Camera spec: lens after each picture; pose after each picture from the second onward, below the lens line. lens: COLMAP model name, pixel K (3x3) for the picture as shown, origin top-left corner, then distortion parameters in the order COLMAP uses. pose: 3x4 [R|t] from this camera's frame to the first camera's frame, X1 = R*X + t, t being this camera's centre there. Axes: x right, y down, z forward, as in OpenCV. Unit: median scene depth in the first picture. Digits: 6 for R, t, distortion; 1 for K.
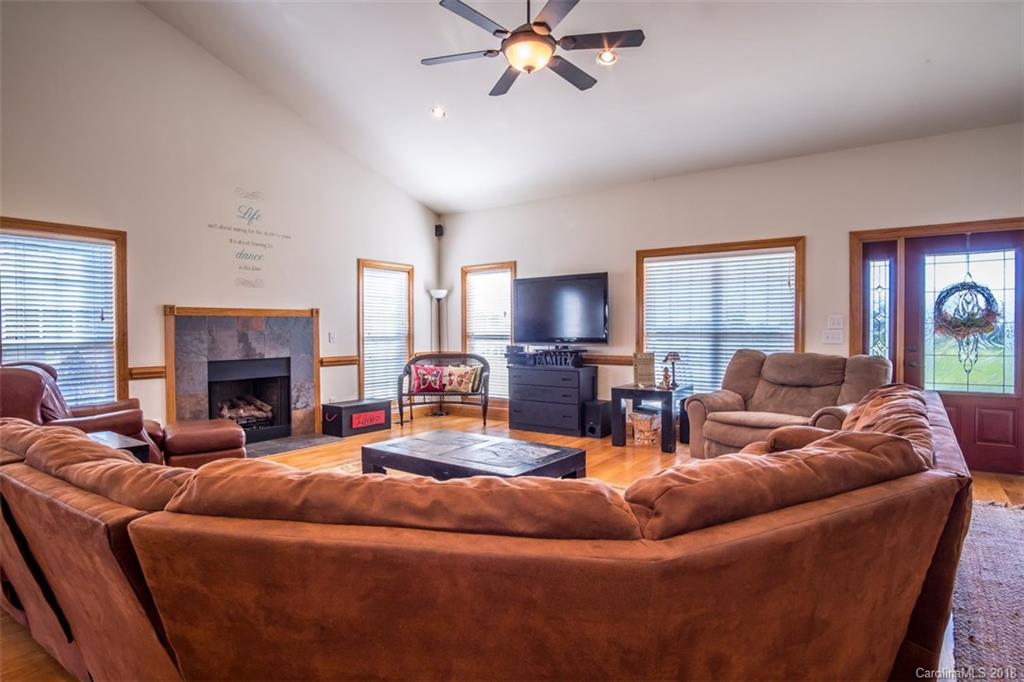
lens RADIAL K [[550.3, 0, 513.2], [0, 550.3, 338.3], [0, 0, 1]] dist [-0.038518, 0.013197]
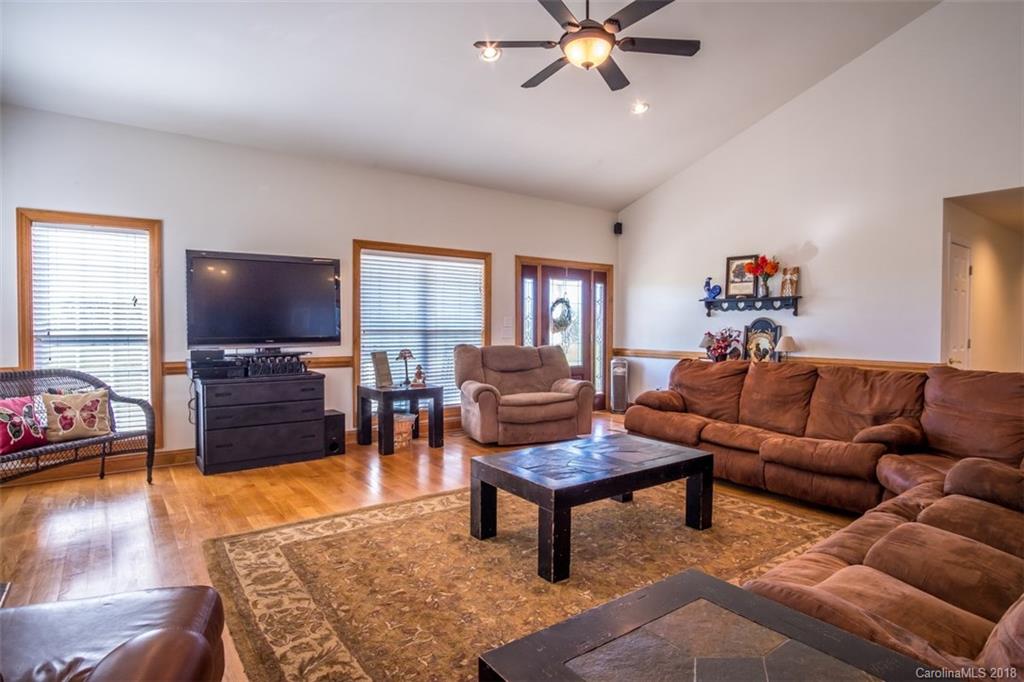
lens RADIAL K [[550.3, 0, 513.2], [0, 550.3, 338.3], [0, 0, 1]] dist [-0.038518, 0.013197]
pose [[0.299611, -0.016320, 0.953922, -0.591635], [0.011629, 0.999842, 0.013453, -0.006255], [-0.953991, 0.007062, 0.299753, 0.508646]]
